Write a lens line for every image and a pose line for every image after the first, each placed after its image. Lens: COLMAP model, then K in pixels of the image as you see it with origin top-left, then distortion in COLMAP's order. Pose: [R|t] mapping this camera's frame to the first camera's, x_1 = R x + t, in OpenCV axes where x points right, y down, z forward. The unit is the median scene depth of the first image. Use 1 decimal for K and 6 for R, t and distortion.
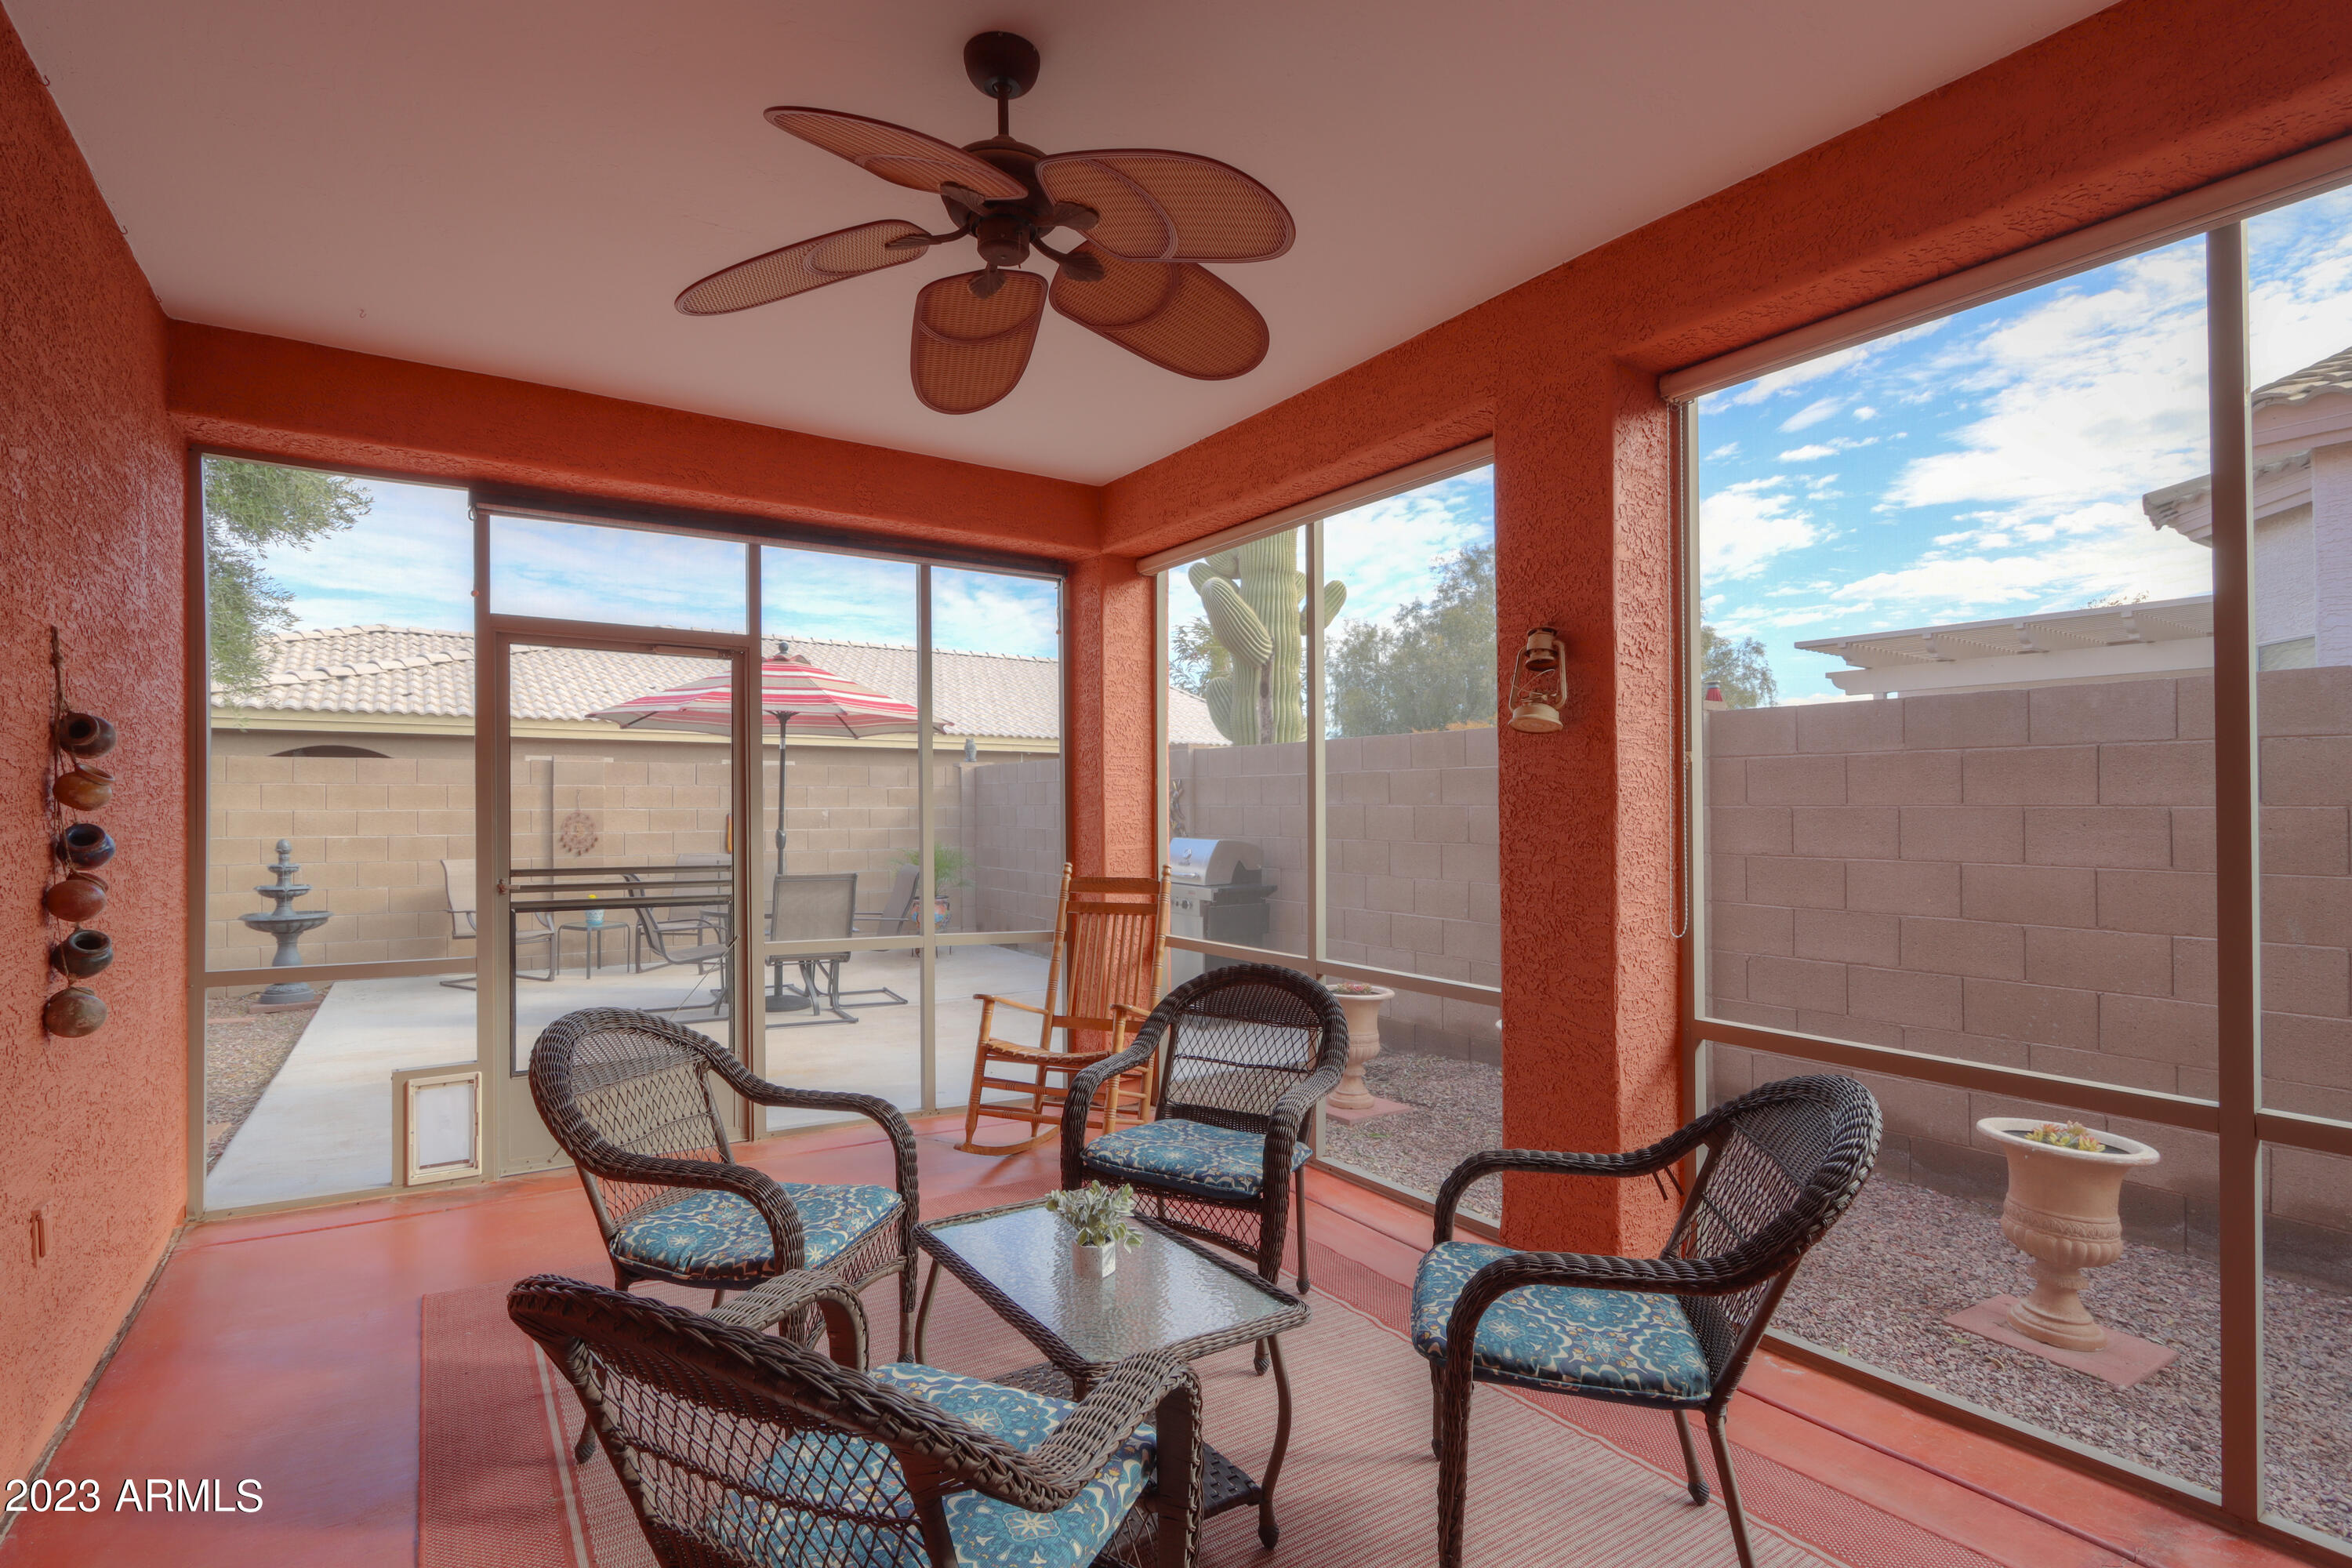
lens RADIAL K [[1101.4, 0, 1176.0], [0, 1101.4, 784.0], [0, 0, 1]] dist [-0.022031, -0.000193]
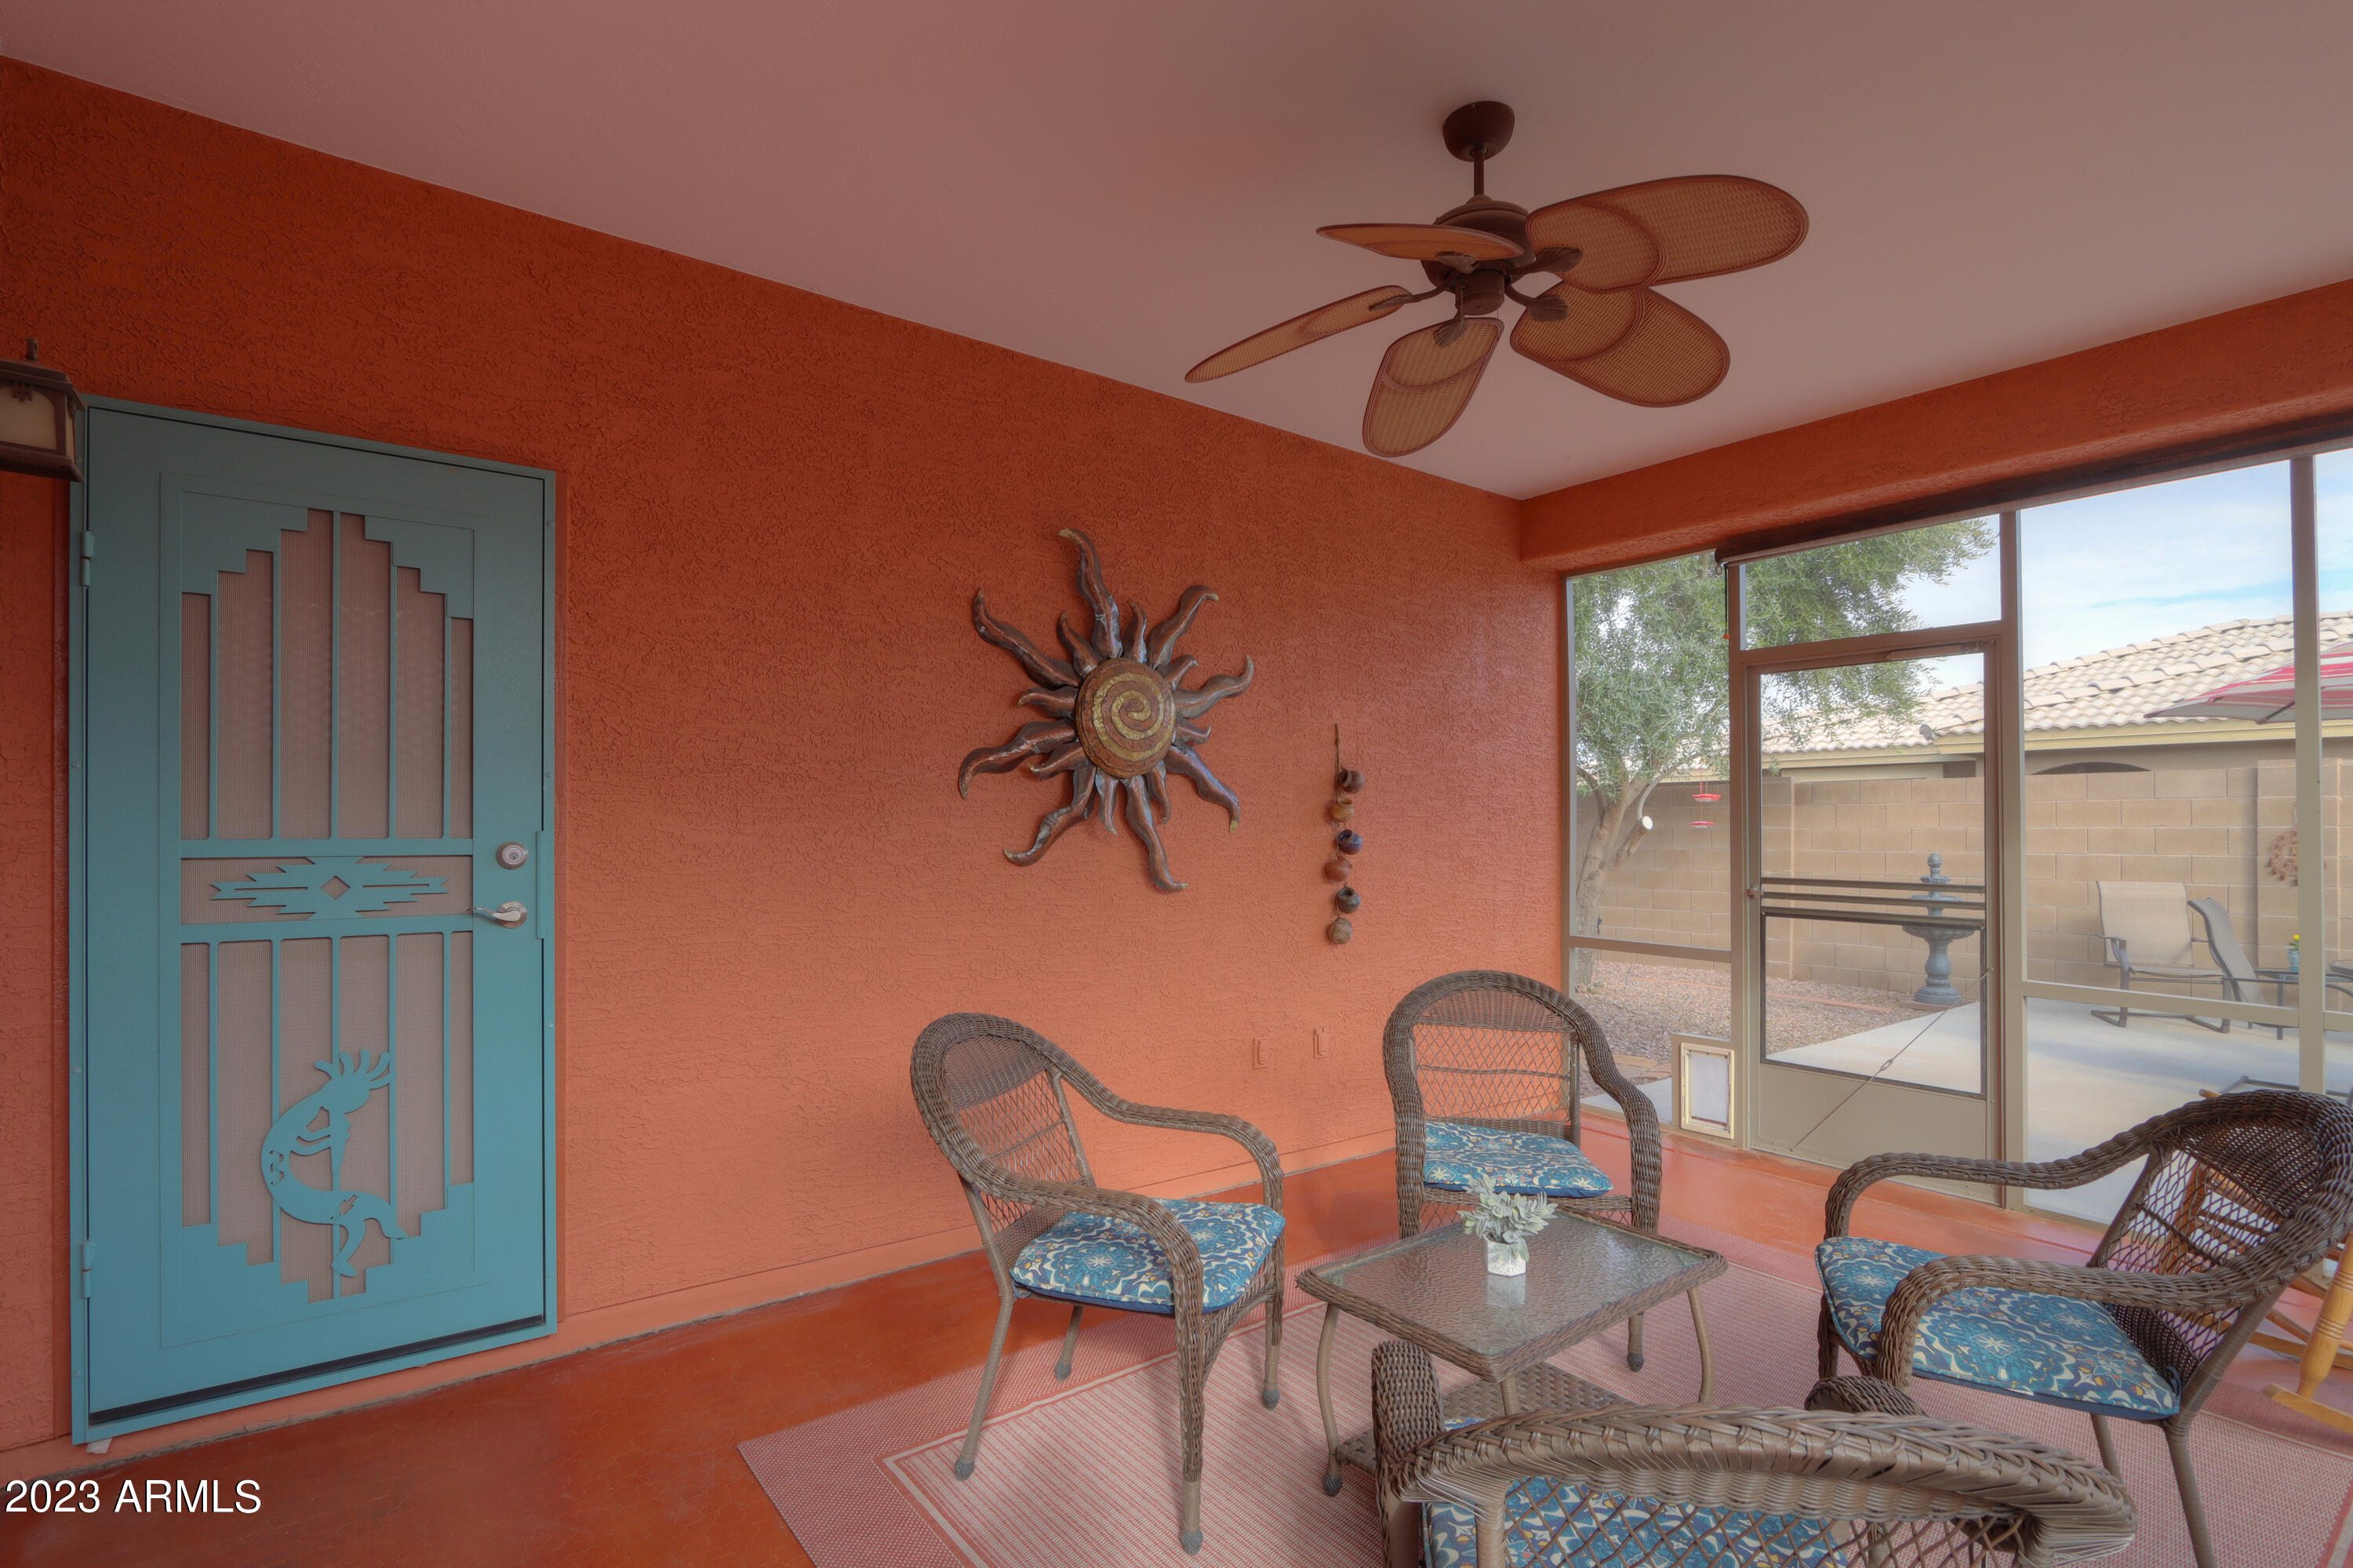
lens RADIAL K [[1096.7, 0, 1171.2], [0, 1096.7, 812.3], [0, 0, 1]] dist [-0.000717, 0.000097]
pose [[0.078446, -0.012718, -0.996837, 0.481334], [0.020727, 0.999723, -0.011124, 0.012386], [0.996703, -0.019788, 0.078688, 0.322049]]
